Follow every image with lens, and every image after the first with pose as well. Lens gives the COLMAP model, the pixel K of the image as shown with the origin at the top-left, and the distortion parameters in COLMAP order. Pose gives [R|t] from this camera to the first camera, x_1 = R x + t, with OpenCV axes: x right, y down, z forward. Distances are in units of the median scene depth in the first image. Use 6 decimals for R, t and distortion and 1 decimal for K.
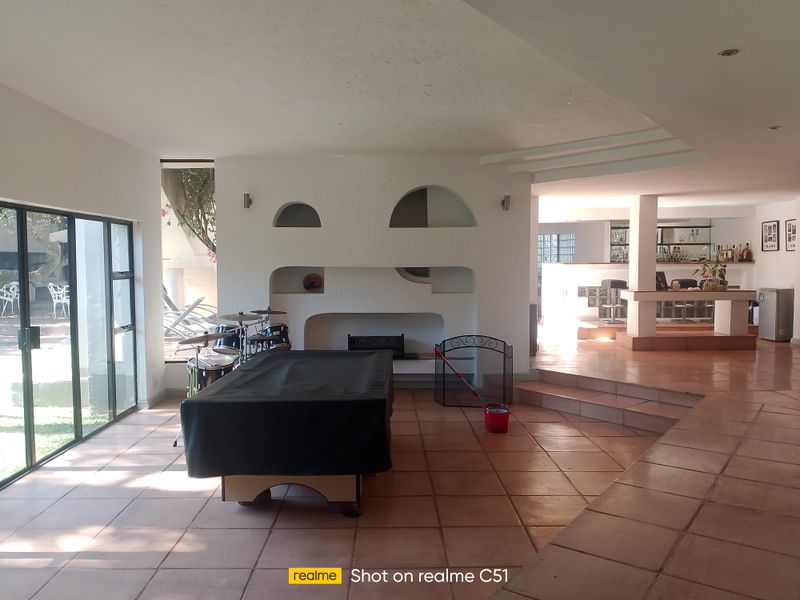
lens RADIAL K [[643.9, 0, 397.7], [0, 643.9, 296.0], [0, 0, 1]] dist [0.015366, -0.019372]
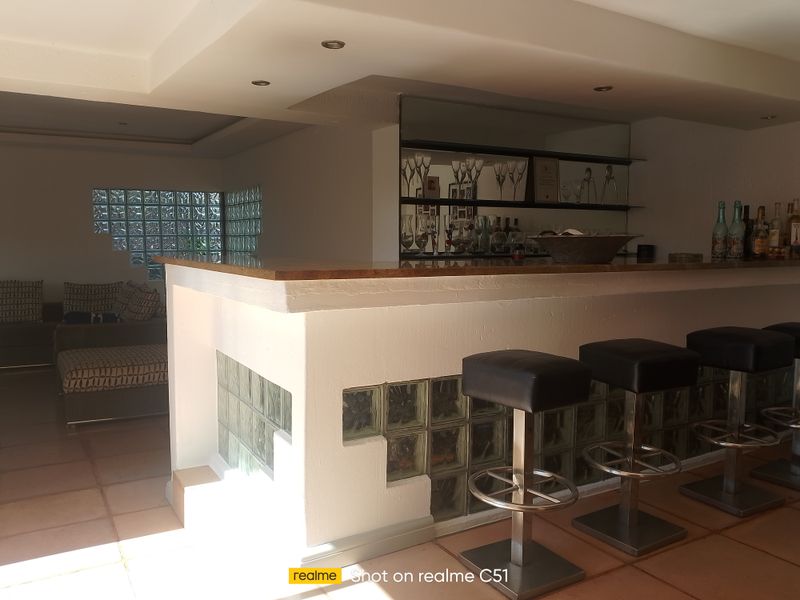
lens RADIAL K [[643.9, 0, 397.6], [0, 643.9, 299.9], [0, 0, 1]] dist [0.015366, -0.019372]
pose [[0.872199, -0.041571, 0.487381, 0.177495], [0.025969, 0.998912, 0.038729, -0.044640], [-0.488461, -0.021122, 0.872330, 0.730184]]
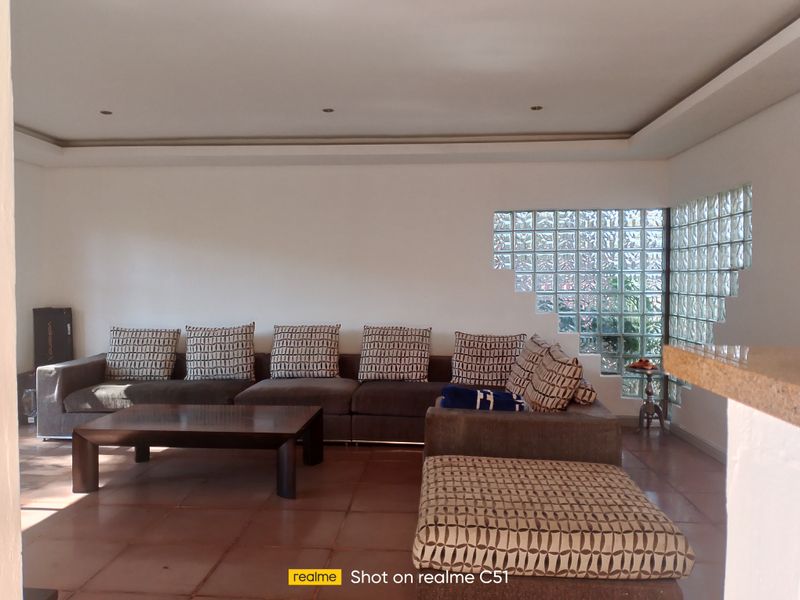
lens RADIAL K [[643.9, 0, 399.5], [0, 643.9, 300.6], [0, 0, 1]] dist [0.015366, -0.019372]
pose [[0.996473, 0.007510, -0.083575, 0.198027], [-0.009597, 0.999651, -0.024608, -0.056063], [0.083361, 0.025324, 0.996198, 0.927455]]
